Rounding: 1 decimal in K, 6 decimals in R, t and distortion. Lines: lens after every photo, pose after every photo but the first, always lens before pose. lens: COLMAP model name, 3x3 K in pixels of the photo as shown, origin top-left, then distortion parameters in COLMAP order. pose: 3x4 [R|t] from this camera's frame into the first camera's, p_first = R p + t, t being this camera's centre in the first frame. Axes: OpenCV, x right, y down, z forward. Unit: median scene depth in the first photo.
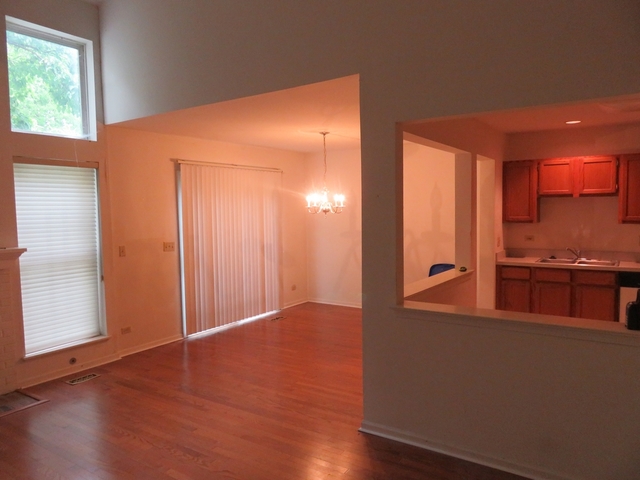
lens RADIAL K [[475.5, 0, 317.1], [0, 475.5, 240.2], [0, 0, 1]] dist [-0.006637, -0.003884]
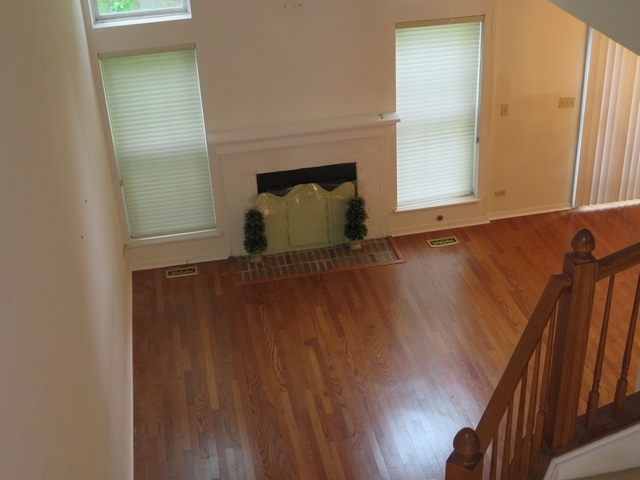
lens RADIAL K [[882.8, 0, 321.7], [0, 882.8, 239.0], [0, 0, 1]] dist [-0.033820, 0.000000]
pose [[0.706262, 0.337805, -0.622159, 0.436746], [-0.010648, 0.883786, 0.467770, -0.524653], [0.707870, -0.323743, 0.627782, -0.319361]]
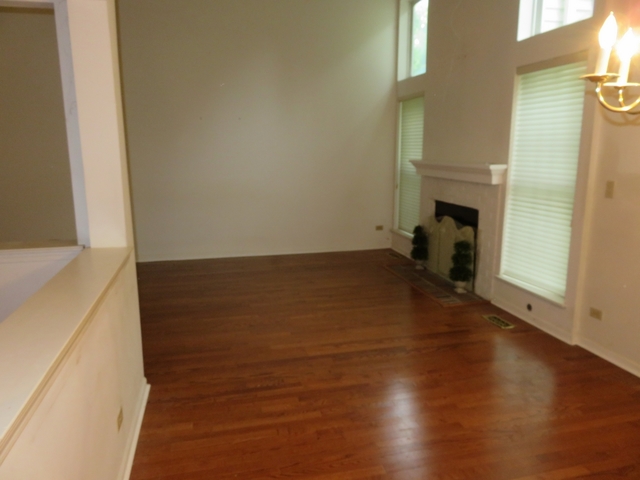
lens RADIAL K [[475.5, 0, 316.6], [0, 475.5, 240.6], [0, 0, 1]] dist [-0.006637, -0.003884]
pose [[-0.676156, 0.156454, -0.719955, 0.308258], [-0.038166, 0.968443, 0.246297, -0.050743], [0.735769, 0.194013, -0.648847, 1.157110]]
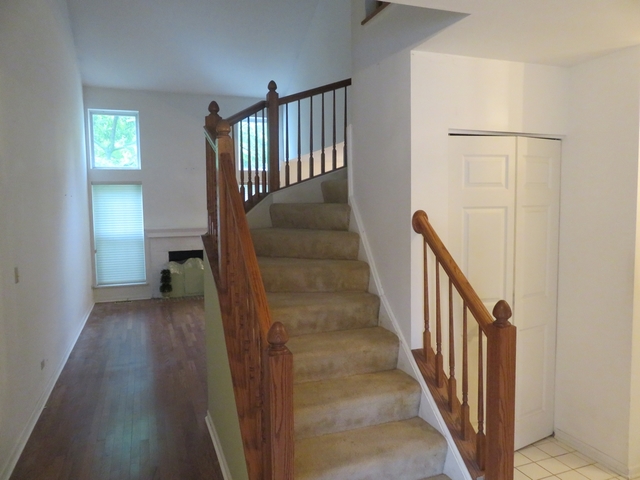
lens RADIAL K [[475.5, 0, 320.5], [0, 475.5, 240.6], [0, 0, 1]] dist [-0.006637, -0.003884]
pose [[0.815056, 0.048049, -0.577386, 0.745083], [-0.036504, 0.998834, 0.031591, 0.004158], [0.578231, -0.004672, 0.815860, -0.438753]]
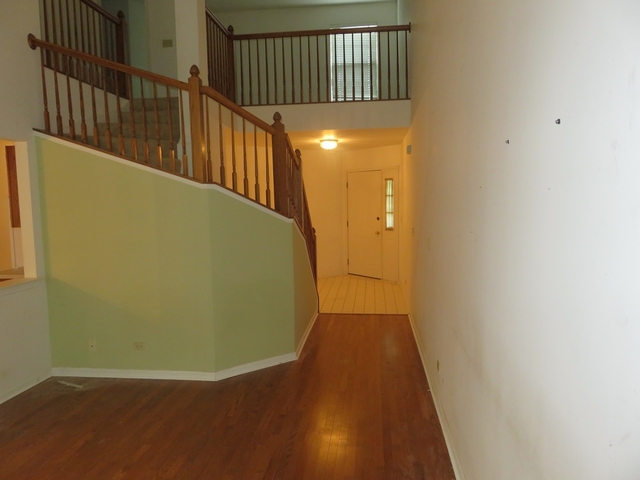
lens RADIAL K [[475.5, 0, 318.6], [0, 475.5, 239.0], [0, 0, 1]] dist [-0.006637, -0.003884]
pose [[-0.453744, -0.056350, 0.889349, -0.637837], [0.082196, 0.991098, 0.104733, -0.023046], [-0.887333, 0.120623, -0.445073, 0.401657]]
